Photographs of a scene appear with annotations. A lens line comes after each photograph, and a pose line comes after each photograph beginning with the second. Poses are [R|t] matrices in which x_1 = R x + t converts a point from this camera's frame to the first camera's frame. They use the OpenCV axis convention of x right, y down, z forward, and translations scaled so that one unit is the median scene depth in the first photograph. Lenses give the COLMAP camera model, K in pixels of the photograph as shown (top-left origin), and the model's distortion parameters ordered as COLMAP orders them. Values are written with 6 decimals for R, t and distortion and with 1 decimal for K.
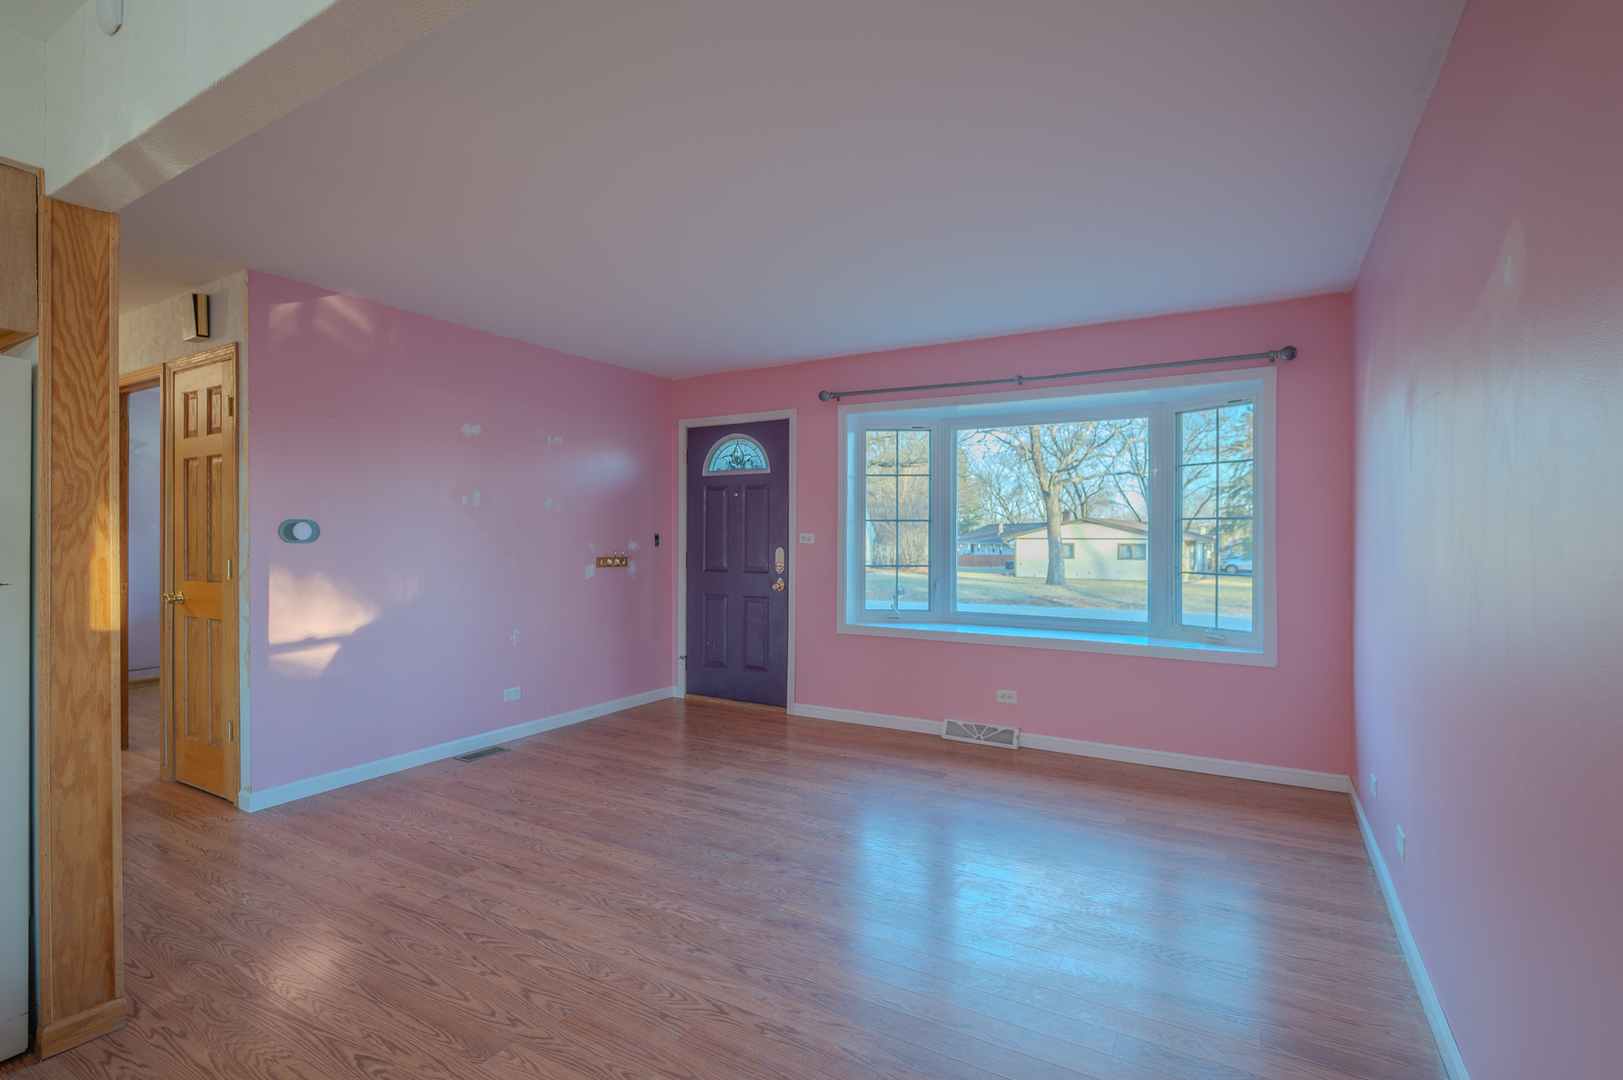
lens RADIAL K [[748.1, 0, 802.0], [0, 748.1, 533.9], [0, 0, 1]] dist [-0.006644, 0.000811]
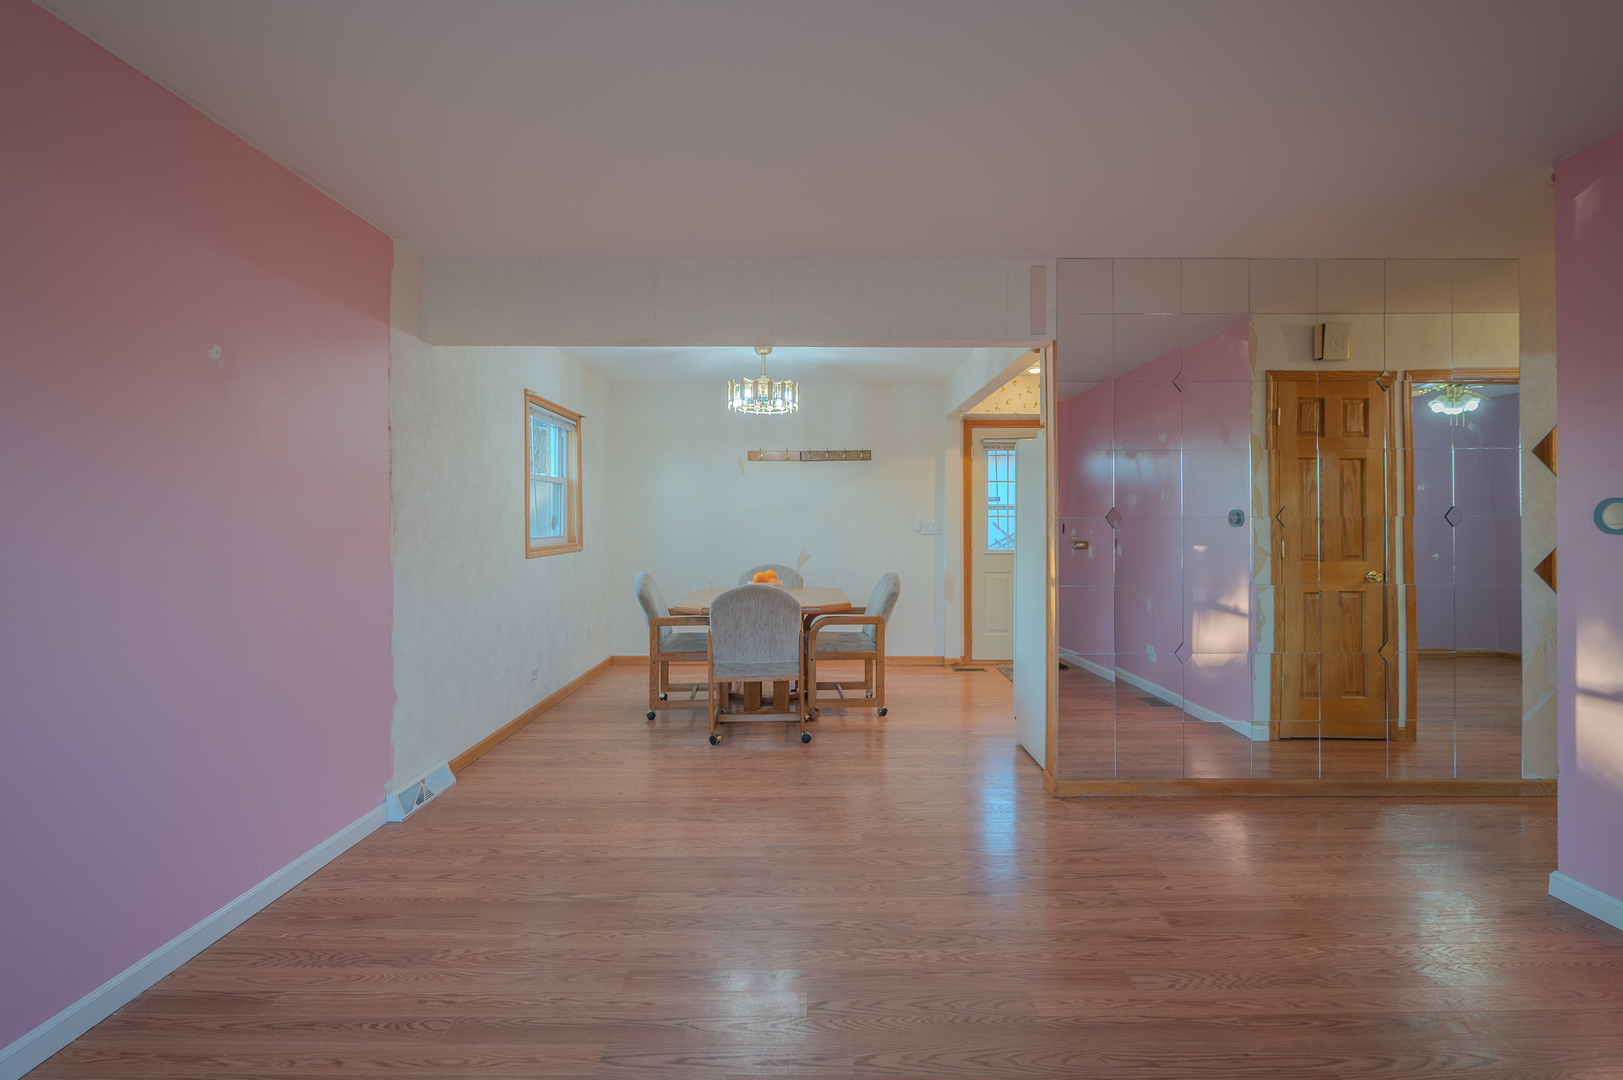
lens RADIAL K [[748.1, 0, 811.4], [0, 748.1, 528.3], [0, 0, 1]] dist [-0.006644, 0.000811]
pose [[-0.862633, 0.005741, -0.505797, 0.345539], [-0.001548, 0.999901, 0.013988, -0.002315], [0.505827, 0.012849, -0.862539, 1.601681]]
